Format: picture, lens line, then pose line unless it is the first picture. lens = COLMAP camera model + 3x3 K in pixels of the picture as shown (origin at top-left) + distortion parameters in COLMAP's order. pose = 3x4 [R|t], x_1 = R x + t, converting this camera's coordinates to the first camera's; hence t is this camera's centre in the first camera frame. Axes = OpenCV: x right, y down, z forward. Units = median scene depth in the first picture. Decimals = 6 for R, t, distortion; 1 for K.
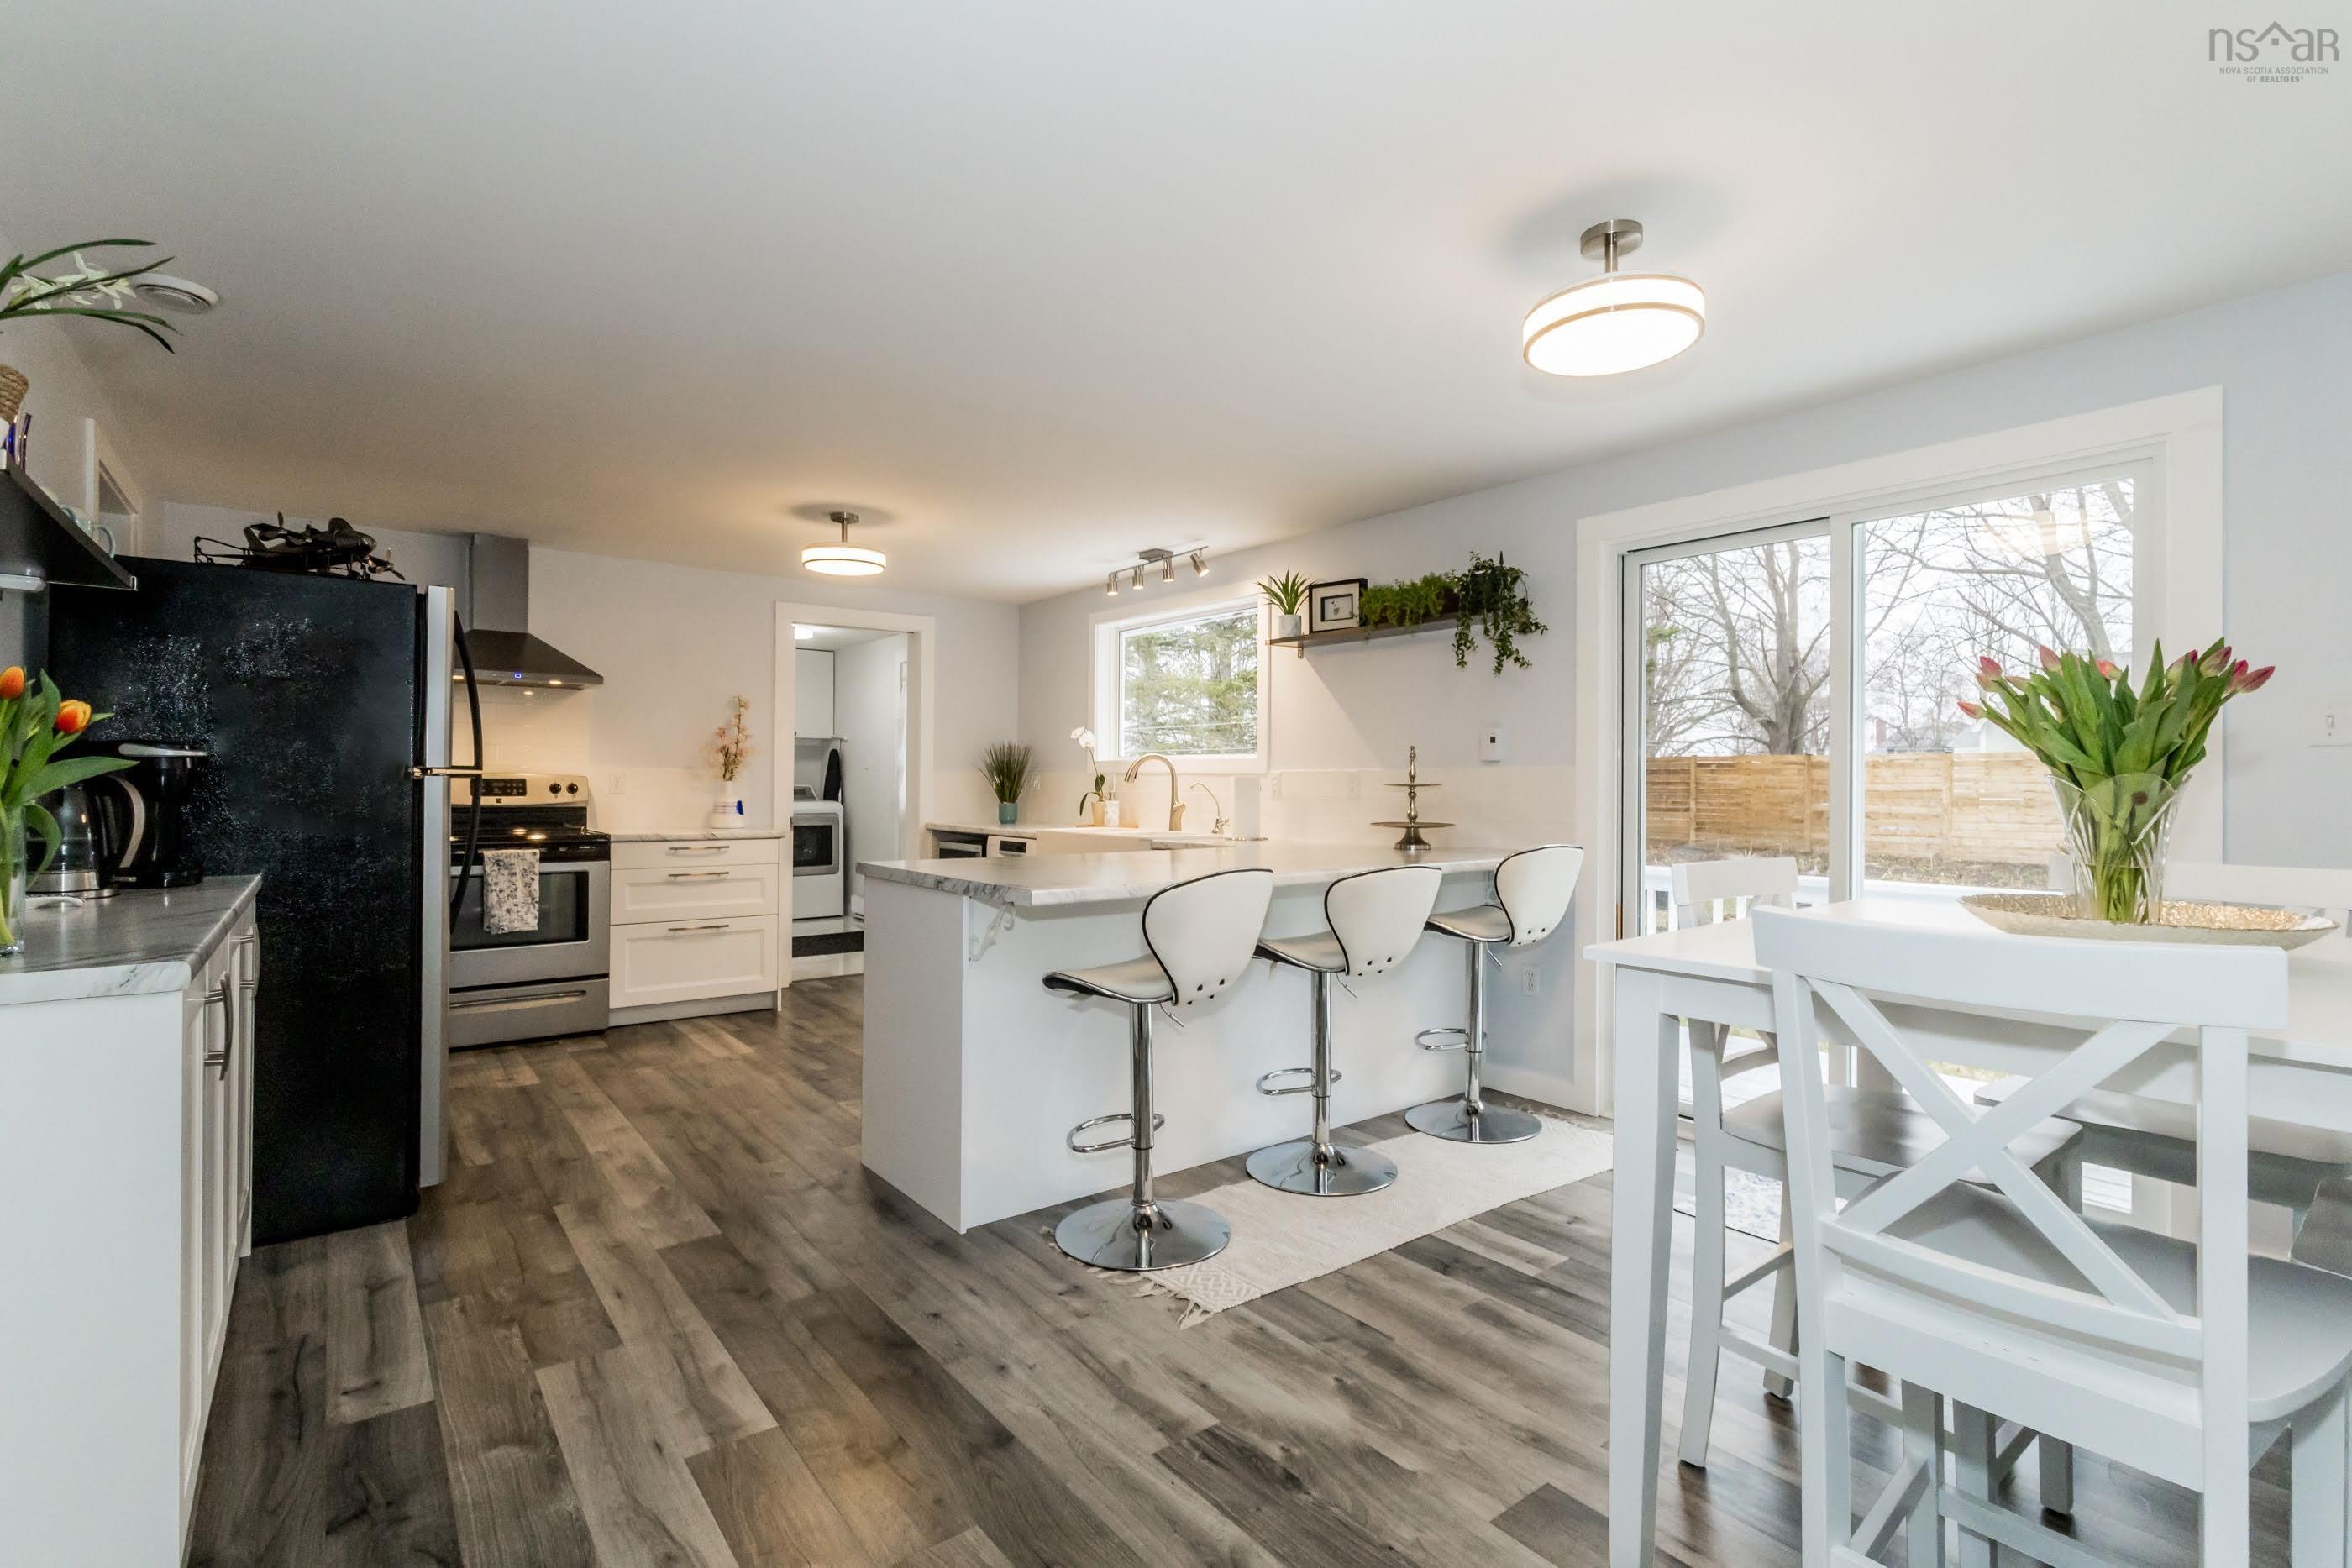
lens RADIAL K [[1076.1, 0, 1164.0], [0, 1076.1, 784.1], [0, 0, 1]] dist [0.001834, 0.000206]
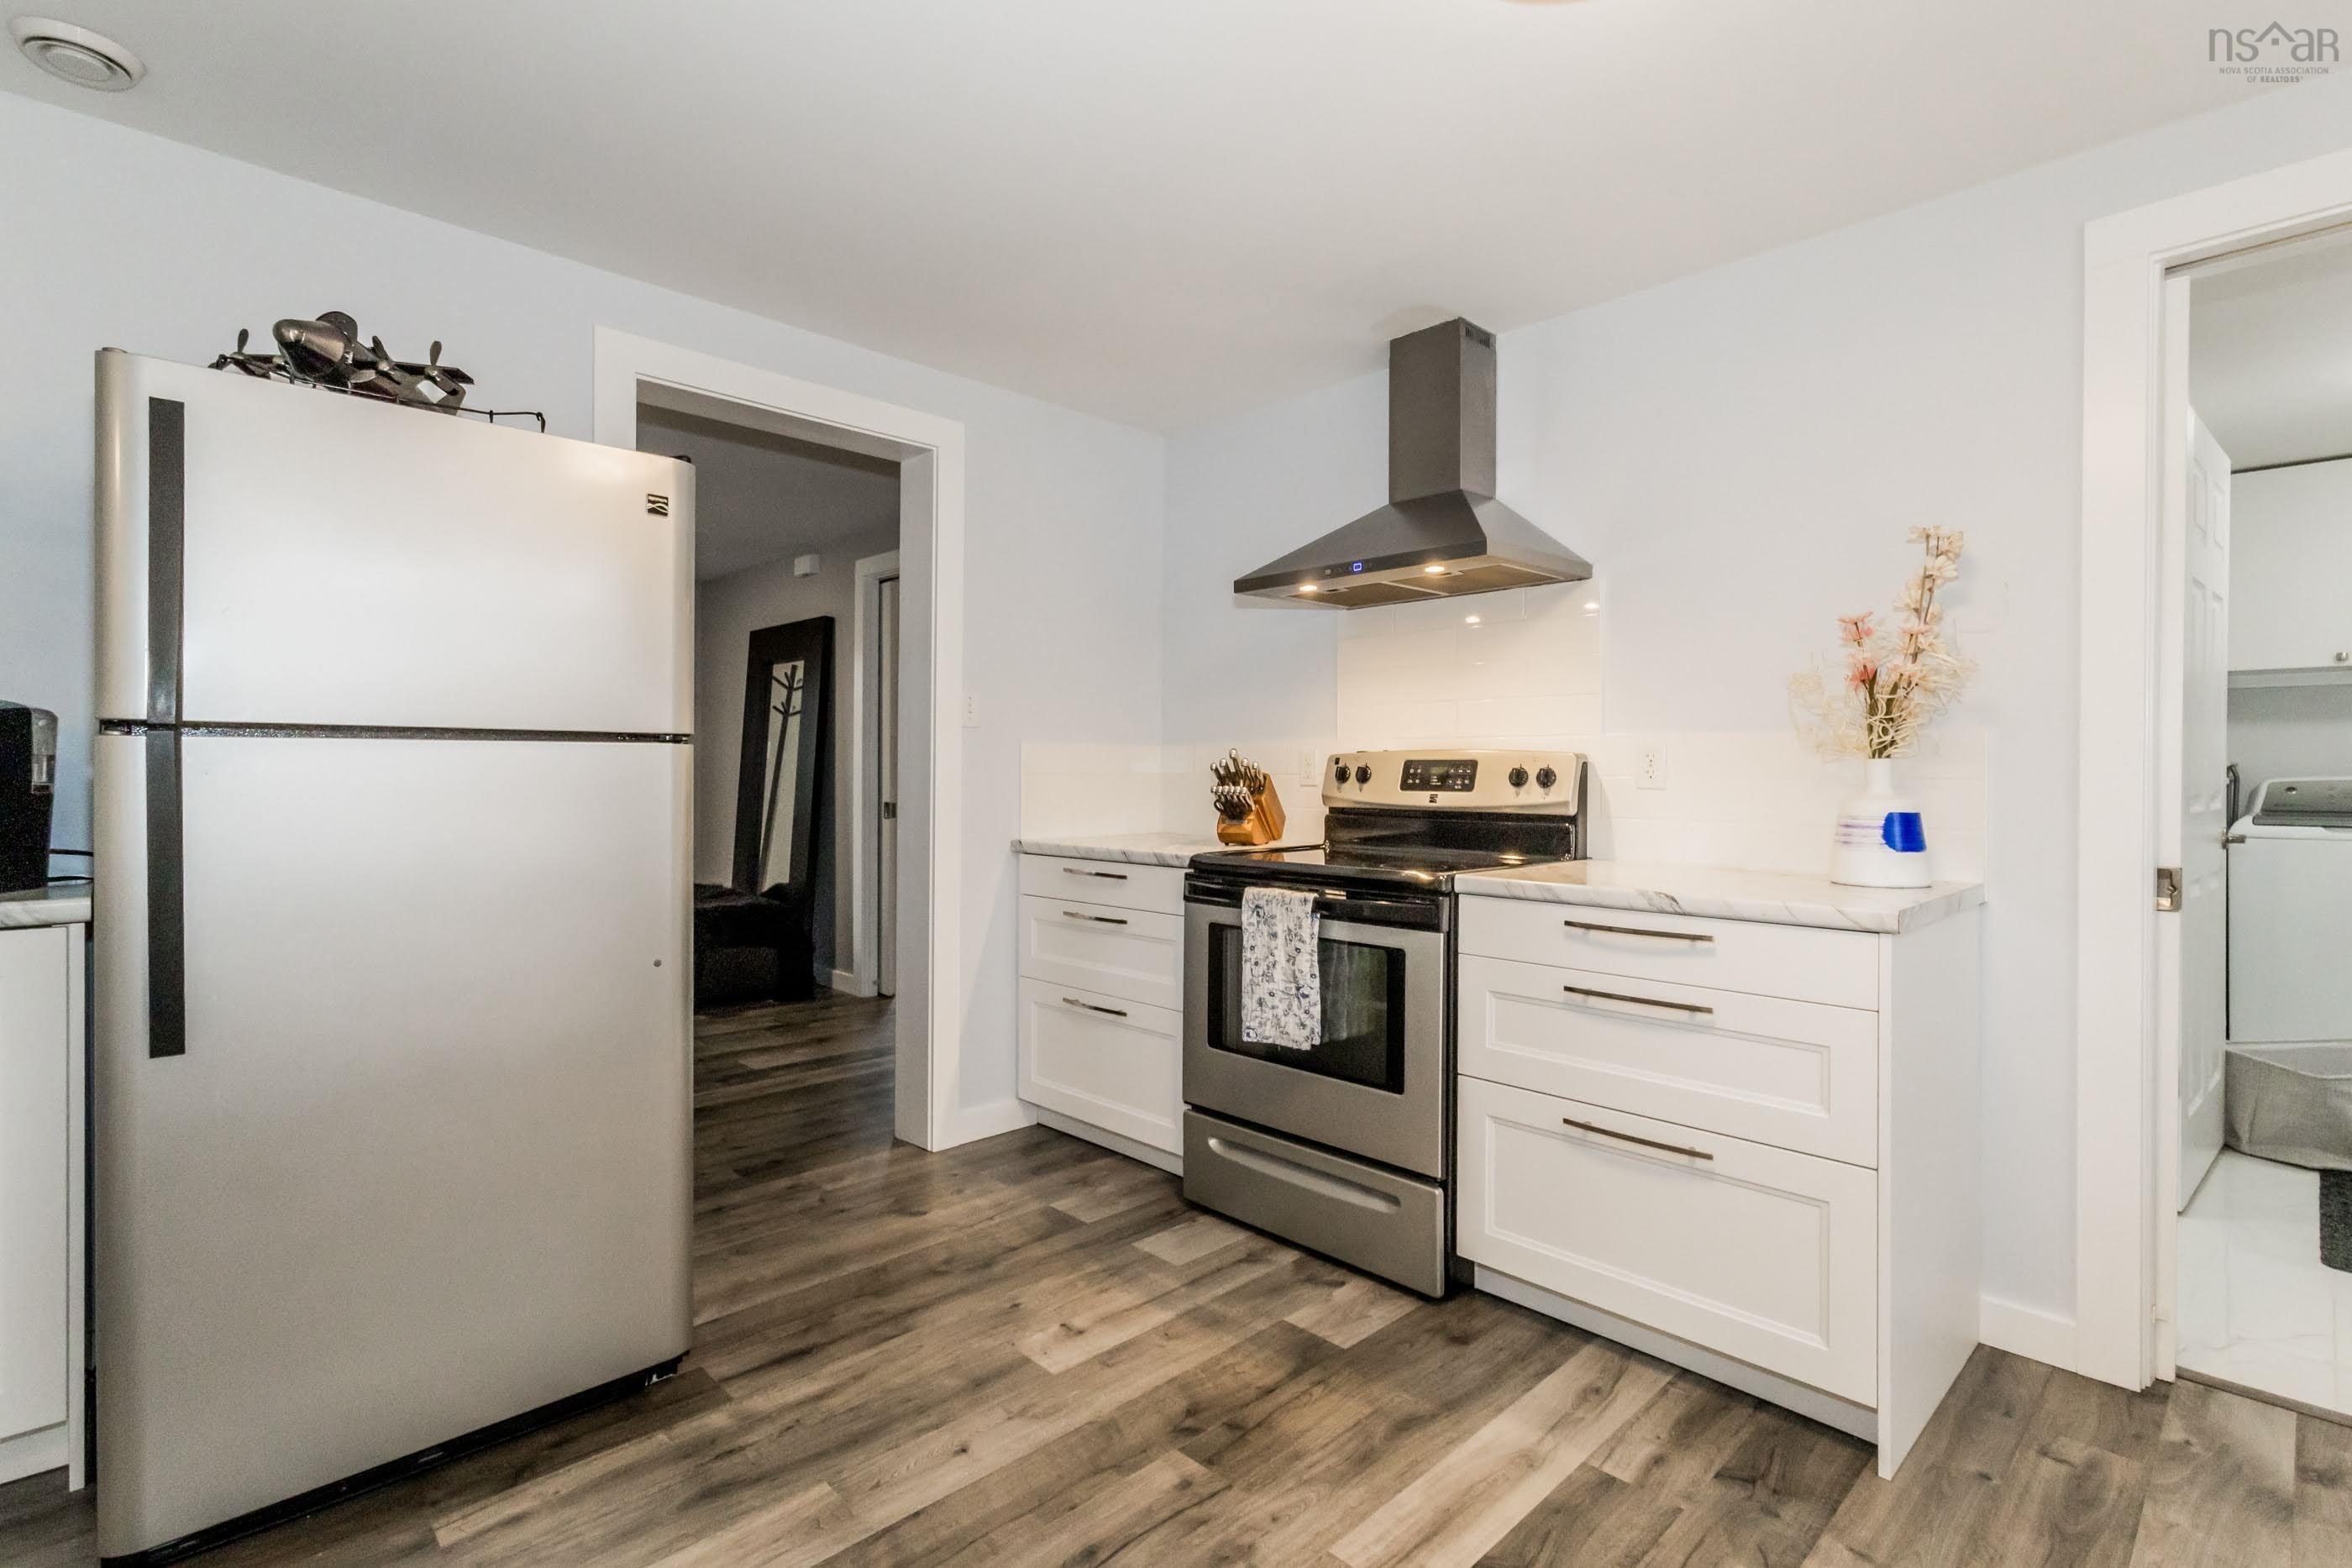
lens RADIAL K [[1091.1, 0, 1176.0], [0, 1091.1, 784.0], [0, 0, 1]] dist [0.008089, 0.000192]
pose [[0.115232, 0.003739, -0.993332, -0.074834], [-0.003834, 0.999987, 0.003319, 0.007347], [0.993331, 0.003426, 0.115245, 0.931800]]
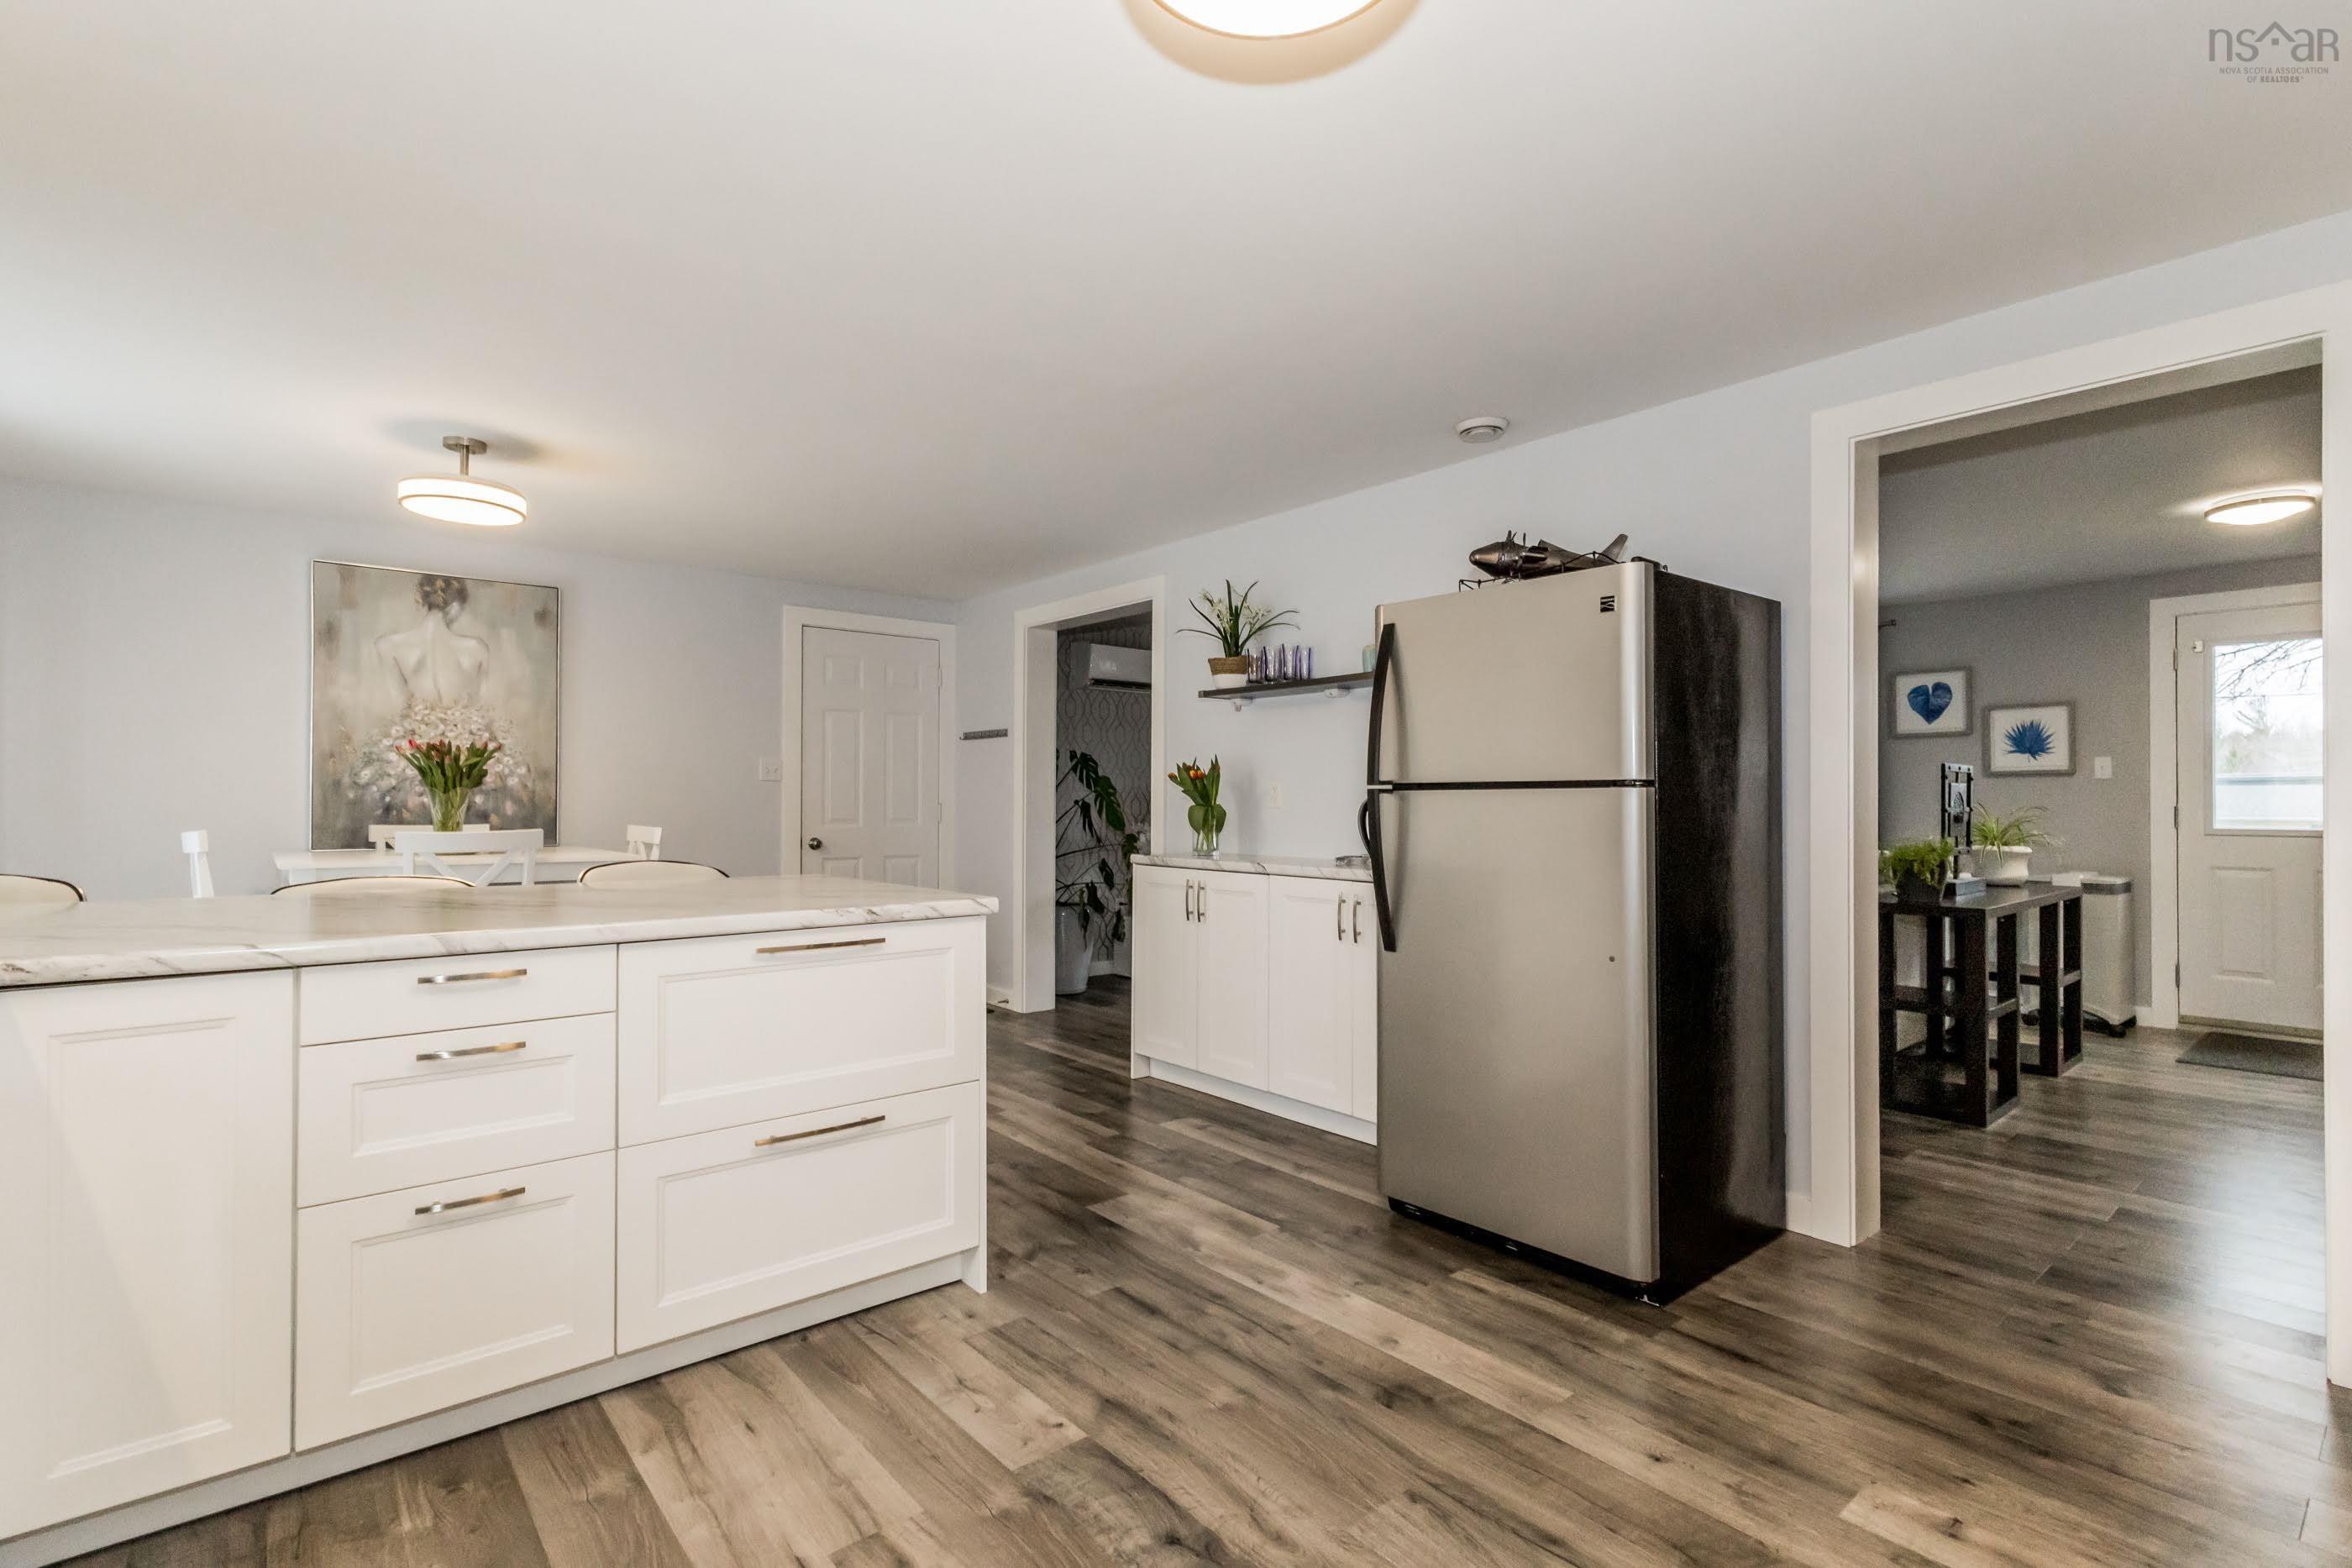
lens RADIAL K [[1092.9, 0, 1171.4], [0, 1092.9, 791.0], [0, 0, 1]] dist [0.002065, 0.000224]
pose [[-0.999134, -0.010430, -0.040287, -0.280163], [-0.010023, 0.999897, -0.010293, 0.003280], [0.040390, -0.009880, -0.999135, 1.323632]]
